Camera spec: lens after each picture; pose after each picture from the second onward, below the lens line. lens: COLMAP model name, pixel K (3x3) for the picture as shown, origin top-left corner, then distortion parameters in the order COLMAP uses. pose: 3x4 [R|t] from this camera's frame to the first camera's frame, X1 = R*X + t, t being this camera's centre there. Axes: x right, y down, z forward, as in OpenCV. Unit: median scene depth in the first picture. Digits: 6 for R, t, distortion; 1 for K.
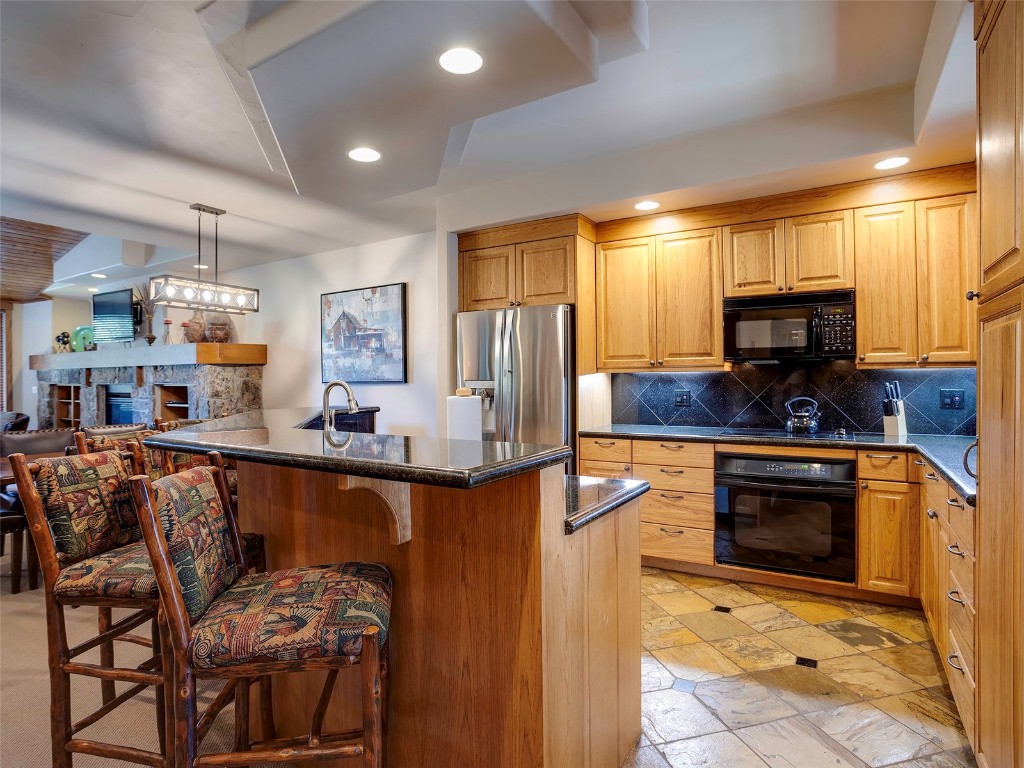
lens RADIAL K [[543.8, 0, 512.0], [0, 543.8, 384.0], [0, 0, 1]] dist [-0.075028, 0.049690]
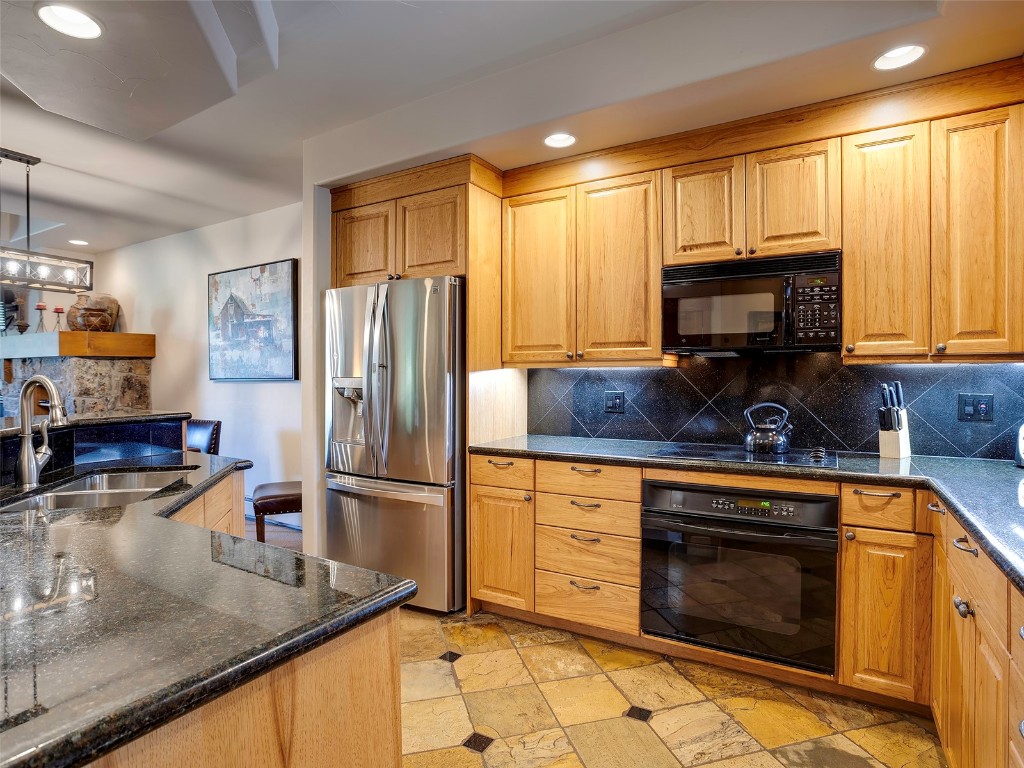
lens RADIAL K [[559.0, 0, 495.1], [0, 559.0, 391.1], [0, 0, 1]] dist [-0.069711, 0.040946]
pose [[0.999974, 0.005063, 0.005067, 0.170078], [-0.005152, 0.999828, 0.017795, -0.002762], [-0.004976, -0.017820, 0.999829, 0.255025]]
